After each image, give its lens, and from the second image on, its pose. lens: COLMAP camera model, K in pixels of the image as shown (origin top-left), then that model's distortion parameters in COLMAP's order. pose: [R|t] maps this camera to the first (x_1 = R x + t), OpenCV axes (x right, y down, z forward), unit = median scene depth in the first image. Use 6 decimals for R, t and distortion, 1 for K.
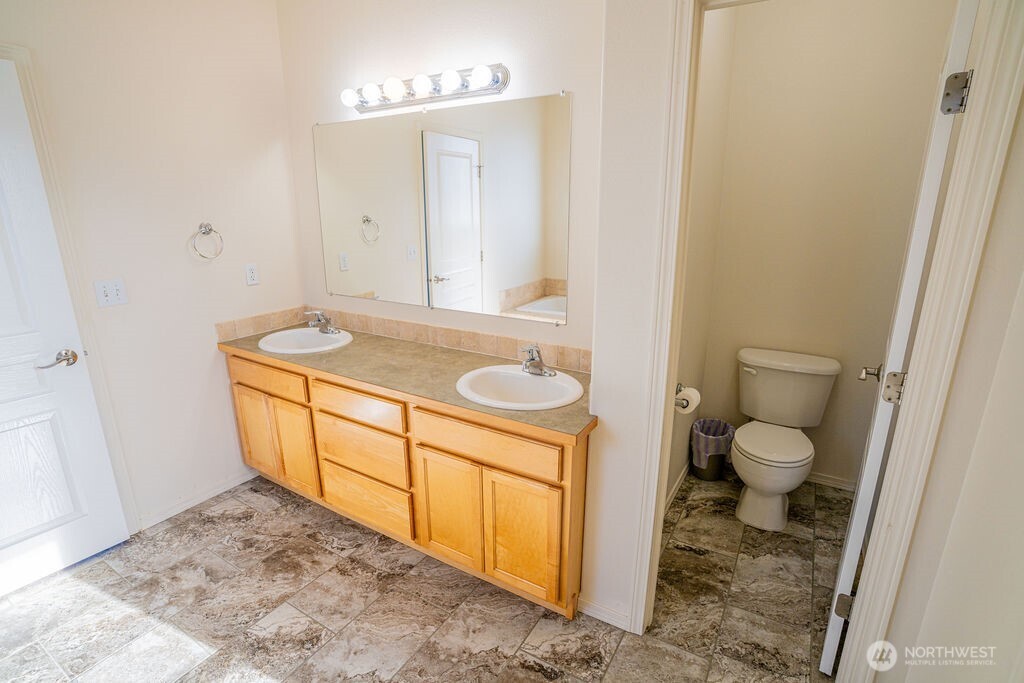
lens RADIAL K [[493.8, 0, 512.0], [0, 493.8, 341.5], [0, 0, 1]] dist [-0.070687, 0.000312]
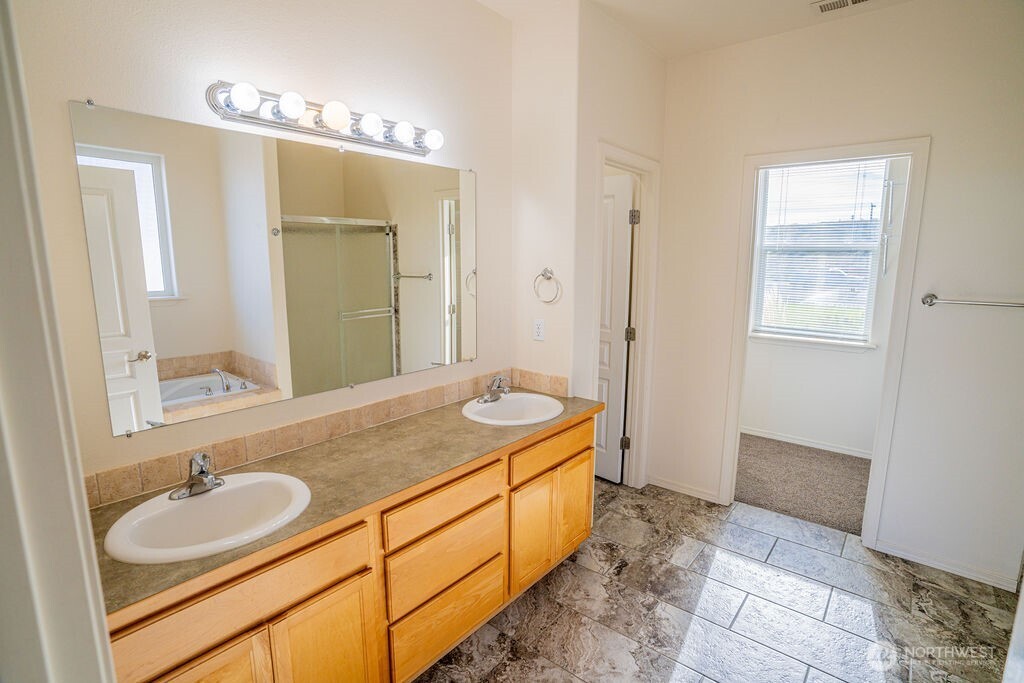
lens RADIAL K [[510.7, 0, 515.1], [0, 510.7, 338.5], [0, 0, 1]] dist [-0.081984, 0.044454]
pose [[0.136638, -0.156307, 0.978212, -1.058299], [0.258843, 0.958801, 0.117050, -0.195753], [-0.956206, 0.237210, 0.171467, 0.667085]]
